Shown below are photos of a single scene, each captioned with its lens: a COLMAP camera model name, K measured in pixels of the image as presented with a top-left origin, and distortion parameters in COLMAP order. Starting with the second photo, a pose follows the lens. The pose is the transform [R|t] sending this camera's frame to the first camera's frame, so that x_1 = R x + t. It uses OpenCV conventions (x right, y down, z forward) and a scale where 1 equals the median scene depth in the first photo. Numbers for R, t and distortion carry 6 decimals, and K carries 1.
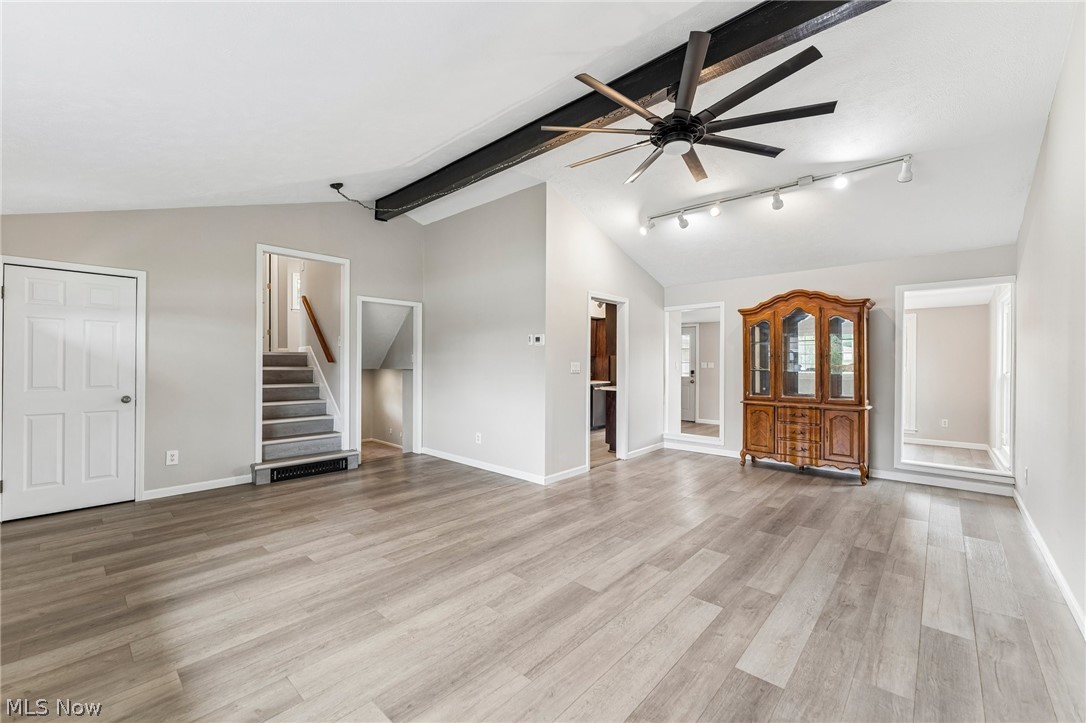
lens RADIAL K [[431.2, 0, 542.0], [0, 431.2, 361.2], [0, 0, 1]] dist [-0.000892, 0.000099]
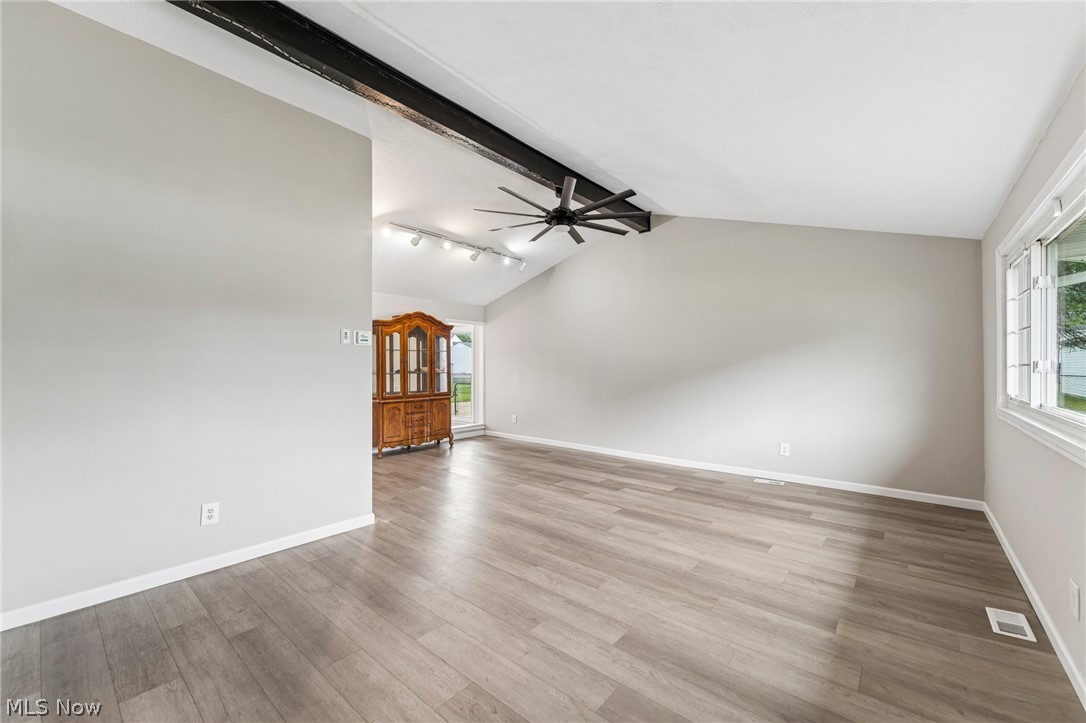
lens RADIAL K [[420.3, 0, 543.0], [0, 420.3, 361.5], [0, 0, 1]] dist [-0.000354, -0.000087]
pose [[-0.017286, 0.010223, 0.999798, -1.284817], [0.002452, 0.999945, -0.010182, 0.000320], [-0.999848, 0.002275, -0.017310, 1.176416]]
